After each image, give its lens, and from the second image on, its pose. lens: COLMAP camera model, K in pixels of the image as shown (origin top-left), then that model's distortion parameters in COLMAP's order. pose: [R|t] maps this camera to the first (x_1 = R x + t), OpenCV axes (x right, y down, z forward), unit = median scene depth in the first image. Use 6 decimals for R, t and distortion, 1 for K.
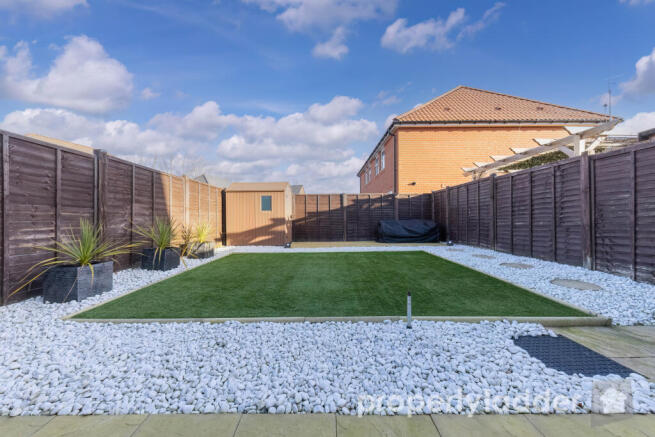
lens RADIAL K [[225.1, 0, 329.2], [0, 225.1, 217.4], [0, 0, 1]] dist [0.002480, -0.000255]
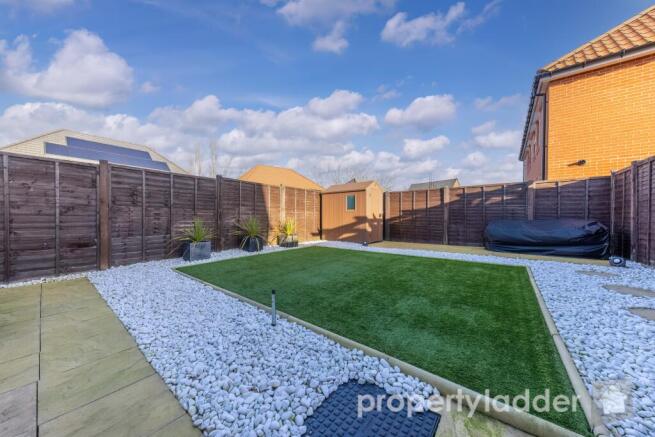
lens RADIAL K [[225.1, 0, 330.1], [0, 225.1, 218.8], [0, 0, 1]] dist [0.002480, -0.000255]
pose [[0.782811, 0.010724, -0.622167, 0.879581], [-0.002720, 0.999901, 0.013812, -0.001871], [0.622253, -0.009120, 0.782763, 0.278441]]
